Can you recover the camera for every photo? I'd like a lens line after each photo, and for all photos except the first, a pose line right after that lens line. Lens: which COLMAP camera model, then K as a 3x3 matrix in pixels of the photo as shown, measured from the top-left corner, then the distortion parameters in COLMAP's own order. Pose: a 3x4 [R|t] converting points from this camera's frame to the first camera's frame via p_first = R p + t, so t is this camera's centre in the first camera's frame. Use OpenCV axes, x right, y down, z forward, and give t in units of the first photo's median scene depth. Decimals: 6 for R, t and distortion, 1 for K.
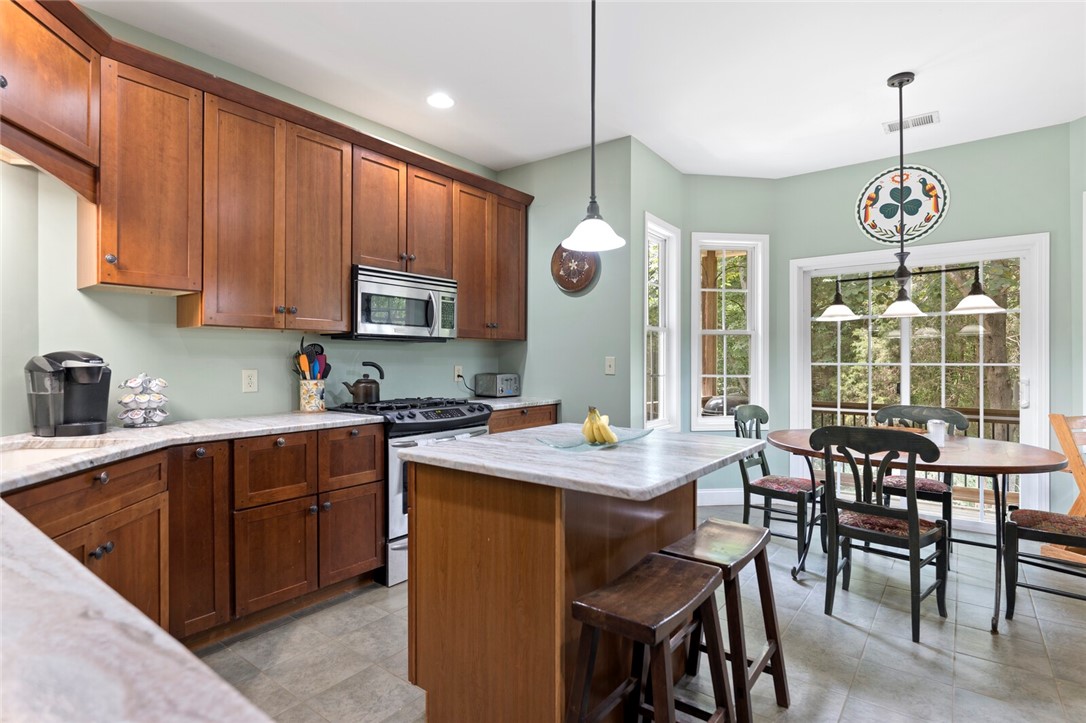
lens RADIAL K [[551.4, 0, 543.0], [0, 551.4, 361.5], [0, 0, 1]] dist [-0.004079, -0.000736]
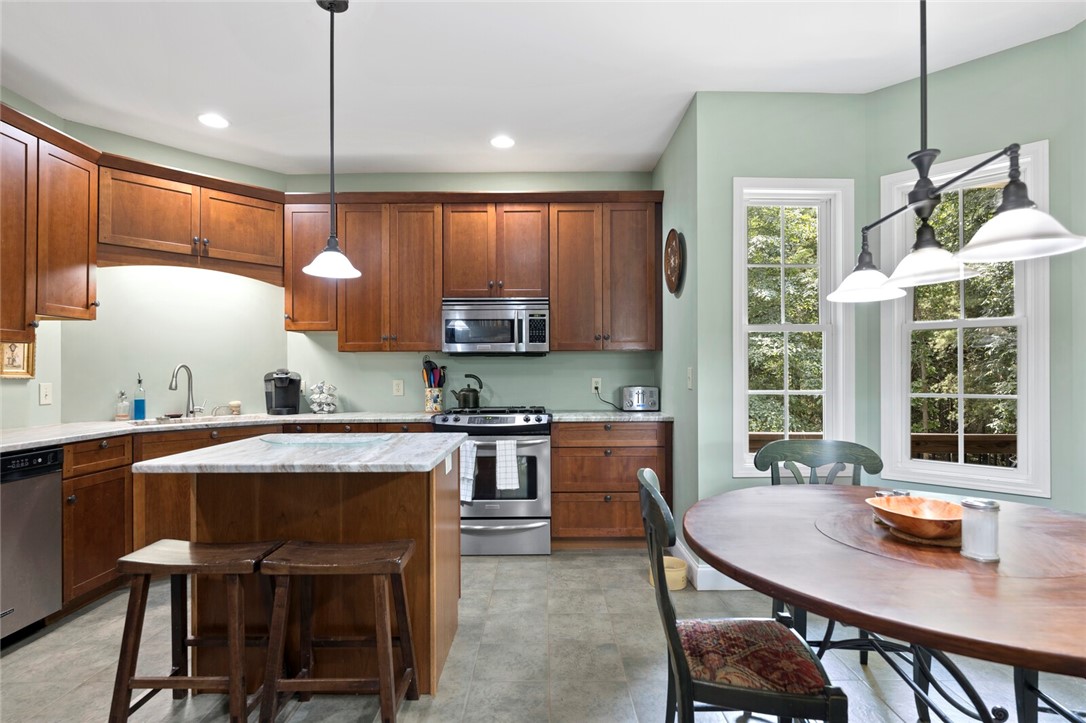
lens RADIAL K [[551.4, 0, 543.0], [0, 551.4, 361.5], [0, 0, 1]] dist [-0.004079, -0.000736]
pose [[0.607120, -0.016075, -0.794448, 0.798362], [0.003490, 0.999840, -0.017563, -0.006013], [0.794602, 0.007890, 0.607079, 0.410619]]
